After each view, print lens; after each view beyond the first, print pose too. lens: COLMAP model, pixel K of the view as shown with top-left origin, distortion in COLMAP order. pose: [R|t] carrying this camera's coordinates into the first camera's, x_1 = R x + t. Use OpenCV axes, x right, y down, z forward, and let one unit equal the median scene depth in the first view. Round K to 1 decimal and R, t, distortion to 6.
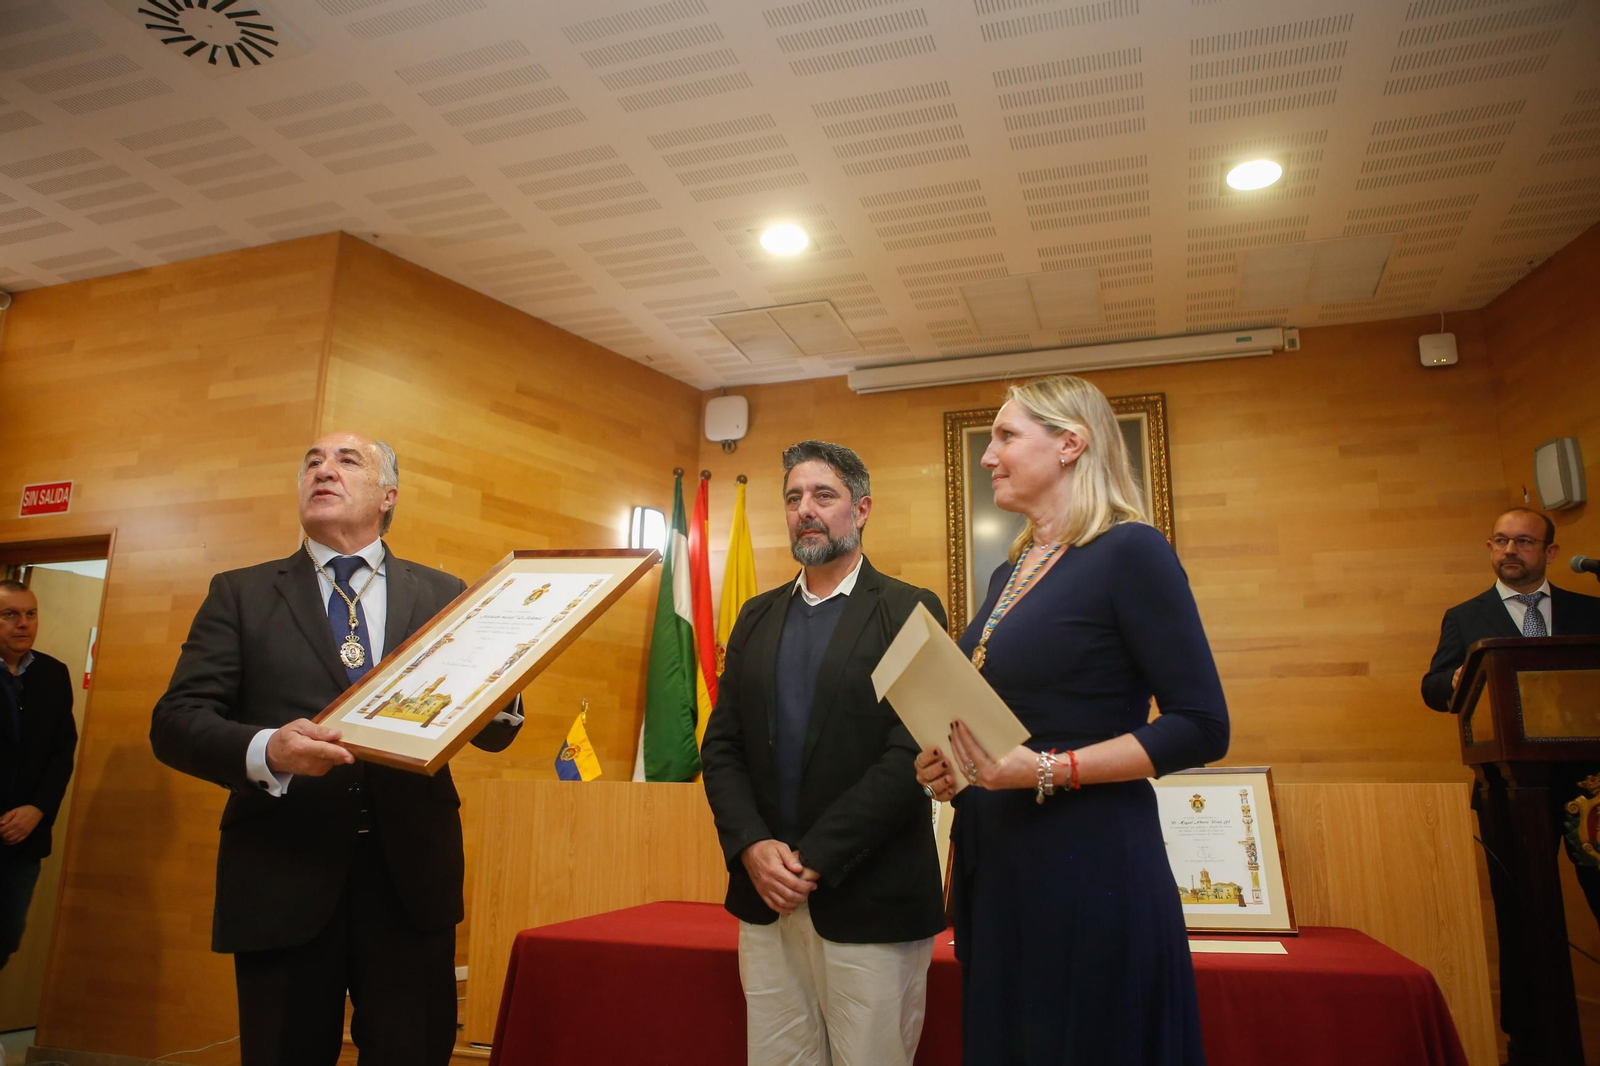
lens RADIAL K [[1148.8, 0, 800.0], [0, 1148.8, 533.0], [0, 0, 1]] dist [-0.104178, 0.093417]
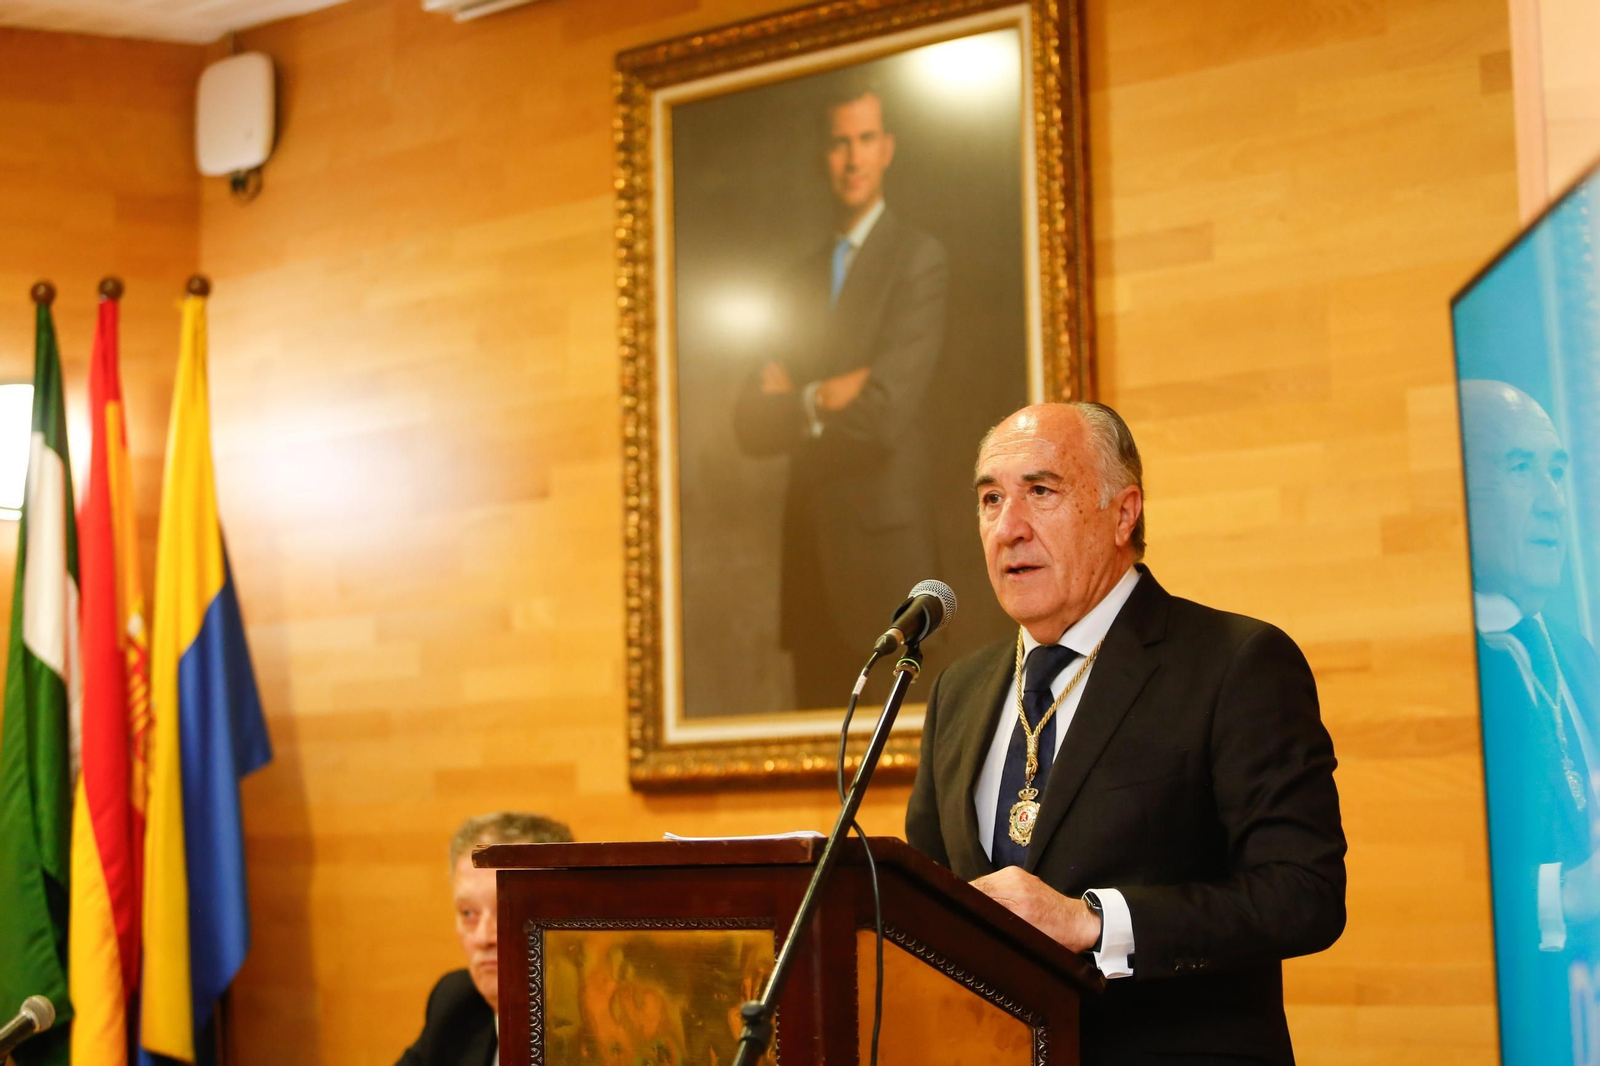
lens RADIAL K [[3522.6, 0, 800.0], [0, 3522.6, 533.0], [0, 0, 1]] dist [-0.398031, 0.984300]
pose [[0.902172, -0.067952, -0.425991, 0.762080], [0.124842, 0.986385, 0.107051, -0.077036], [0.412917, -0.149760, 0.898372, -0.015264]]
